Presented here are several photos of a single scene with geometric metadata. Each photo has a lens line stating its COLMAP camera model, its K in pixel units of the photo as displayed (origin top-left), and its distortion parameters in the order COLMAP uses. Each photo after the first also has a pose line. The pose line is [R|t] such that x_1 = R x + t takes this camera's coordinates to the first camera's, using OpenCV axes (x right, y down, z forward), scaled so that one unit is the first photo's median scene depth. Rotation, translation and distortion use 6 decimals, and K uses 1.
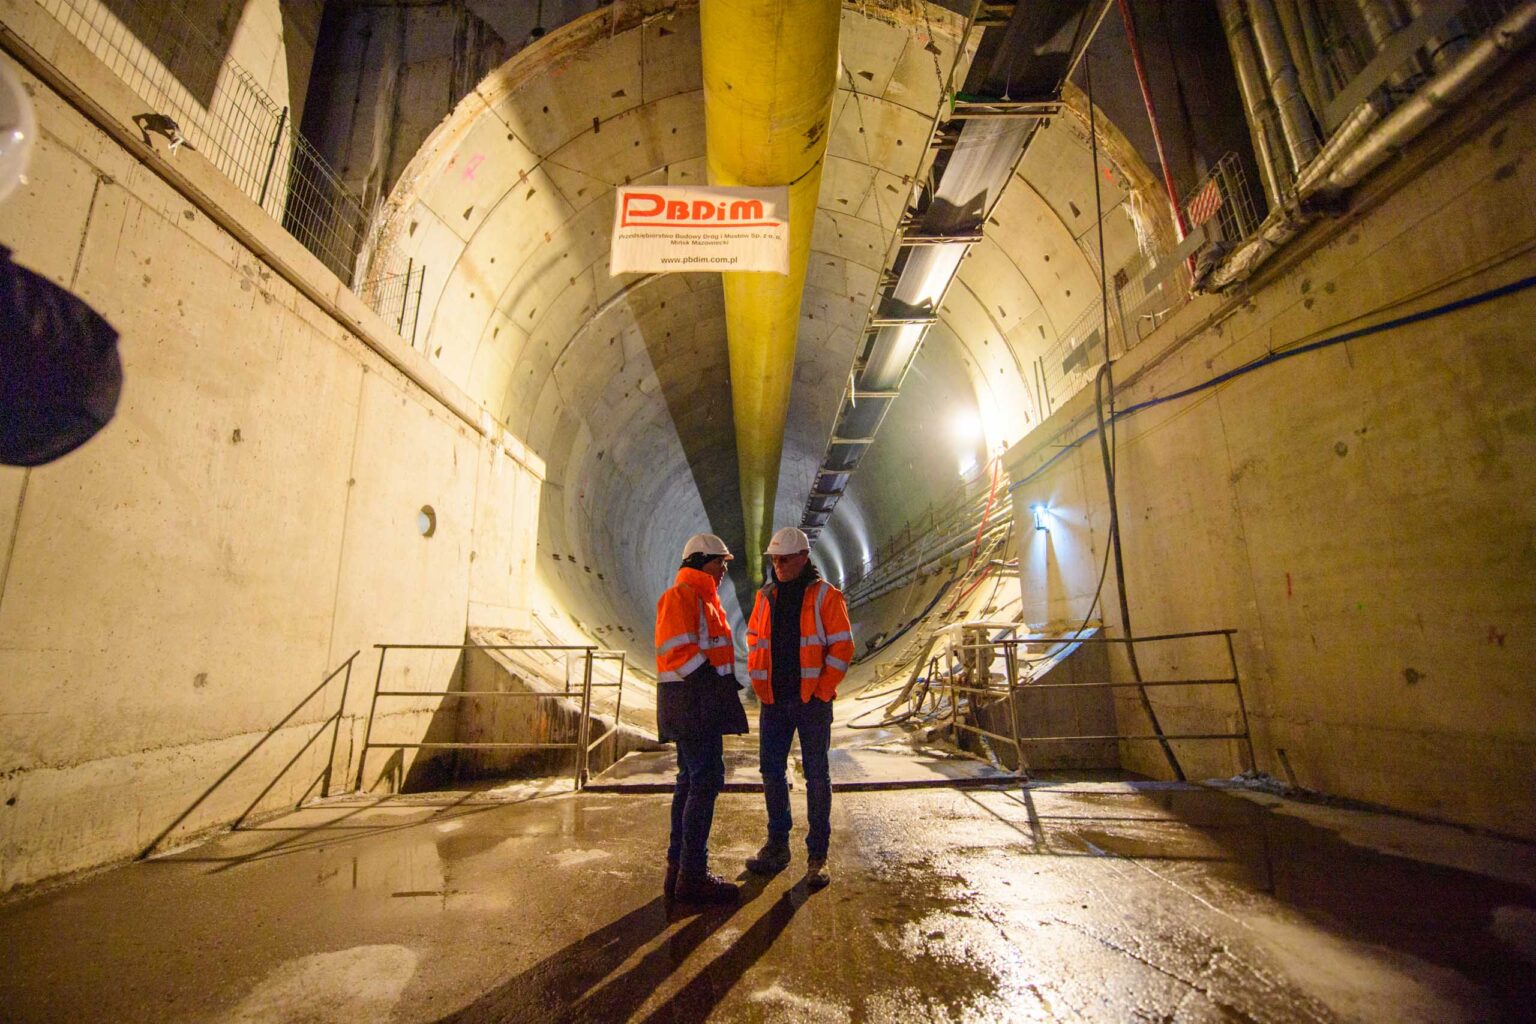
lens RADIAL K [[613.2, 0, 752.3], [0, 613.2, 512.3], [0, 0, 1]] dist [-0.019984, -0.000483]
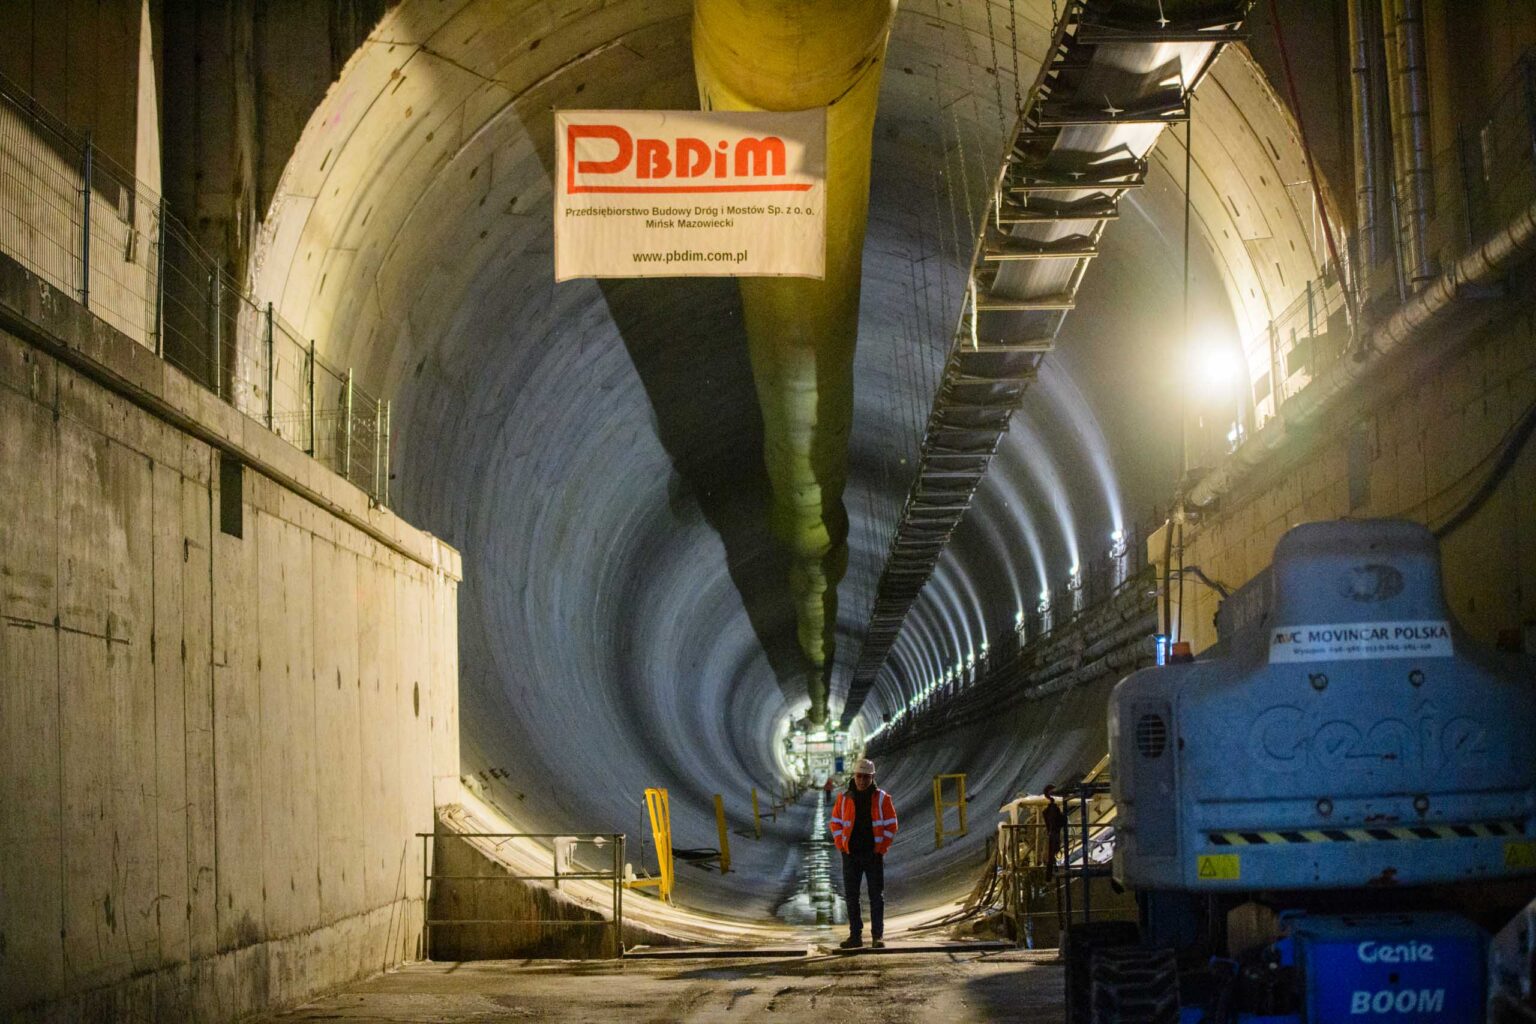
lens RADIAL K [[2982.2, 0, 771.7], [0, 2982.2, 521.0], [0, 0, 1]] dist [-0.243128, 0.000000]
pose [[0.999914, -0.008713, -0.009780, 0.021573], [0.009954, 0.990788, 0.135059, -0.390722], [0.008514, -0.135145, 0.990789, -1.556951]]
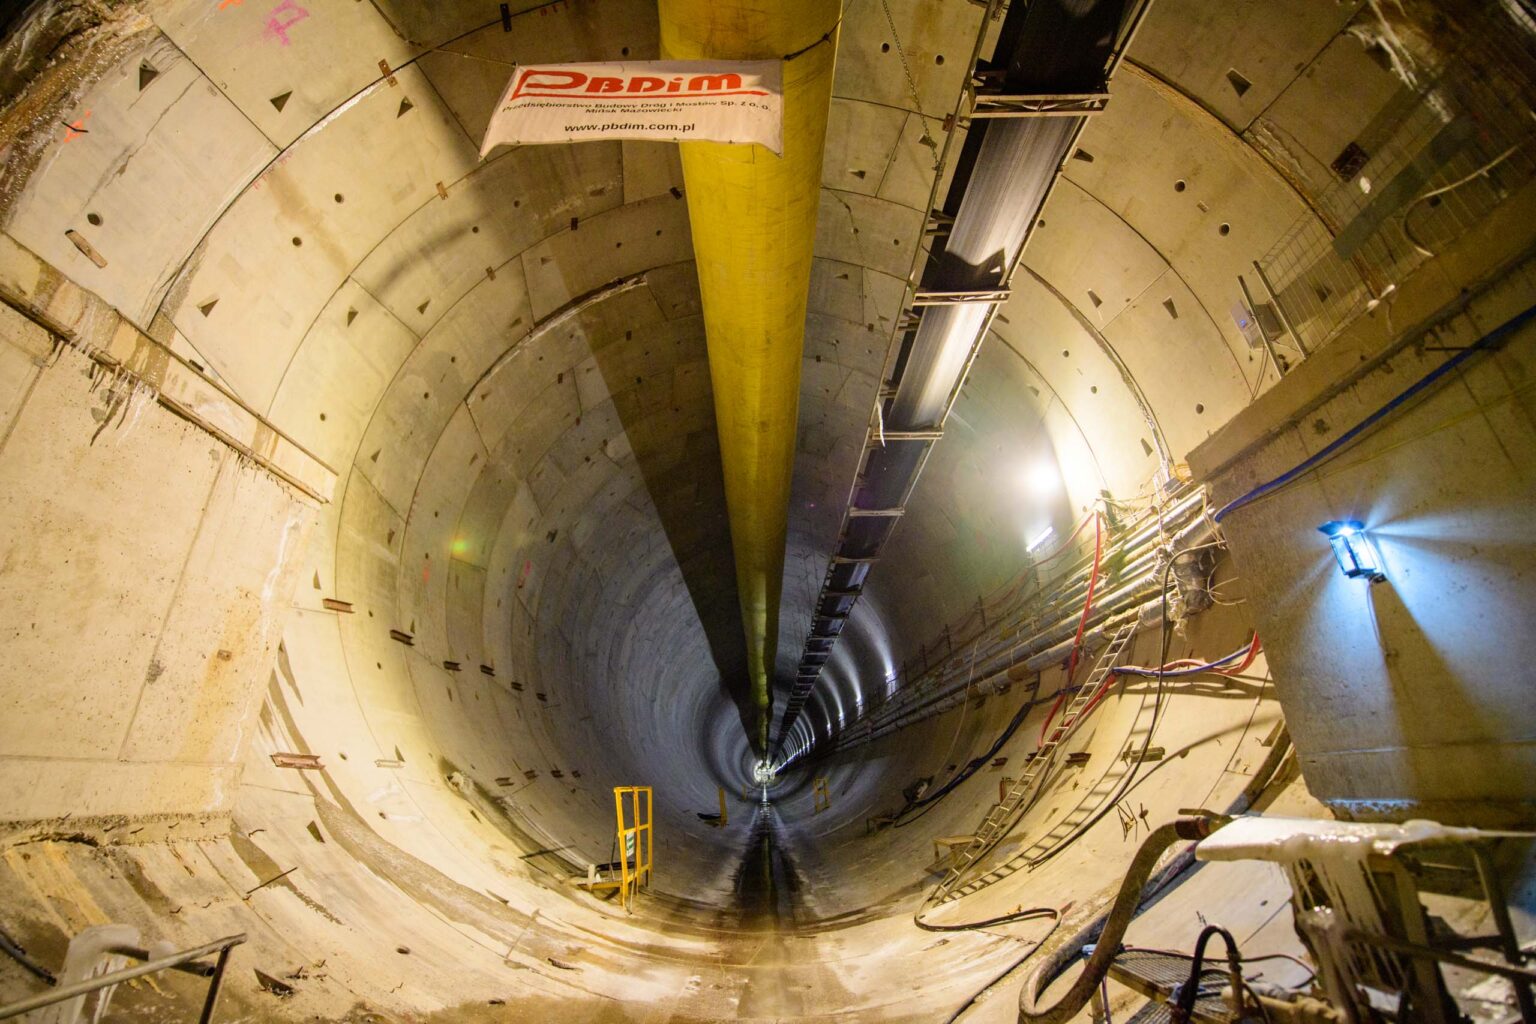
lens RADIAL K [[613.2, 0, 753.2], [0, 613.2, 512.2], [0, 0, 1]] dist [-0.019984, -0.000483]
pose [[0.999939, -0.004180, -0.010248, 0.024626], [0.002142, 0.981520, -0.191348, 0.039958], [0.010859, 0.191314, 0.981469, 0.344663]]
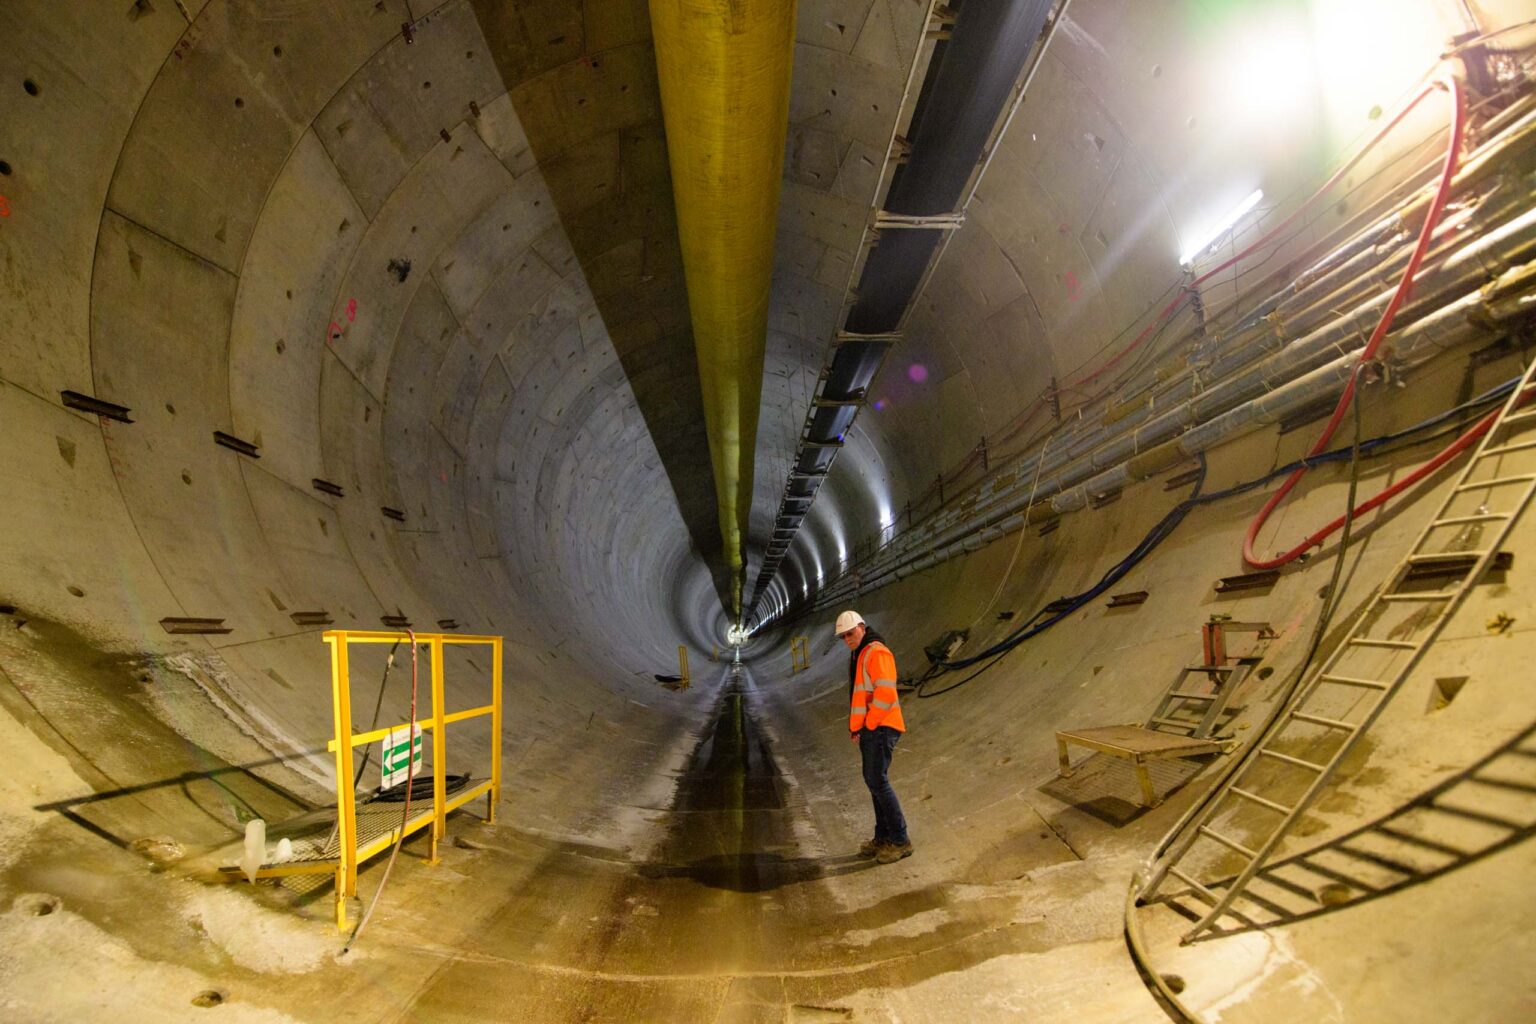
lens RADIAL K [[613.2, 0, 752.0], [0, 613.2, 509.9], [0, 0, 1]] dist [-0.019984, -0.000483]
pose [[0.999595, 0.005738, 0.027878, 0.034758], [-0.005947, 0.999955, 0.007443, 0.140886], [-0.027834, -0.007606, 0.999584, 0.745050]]
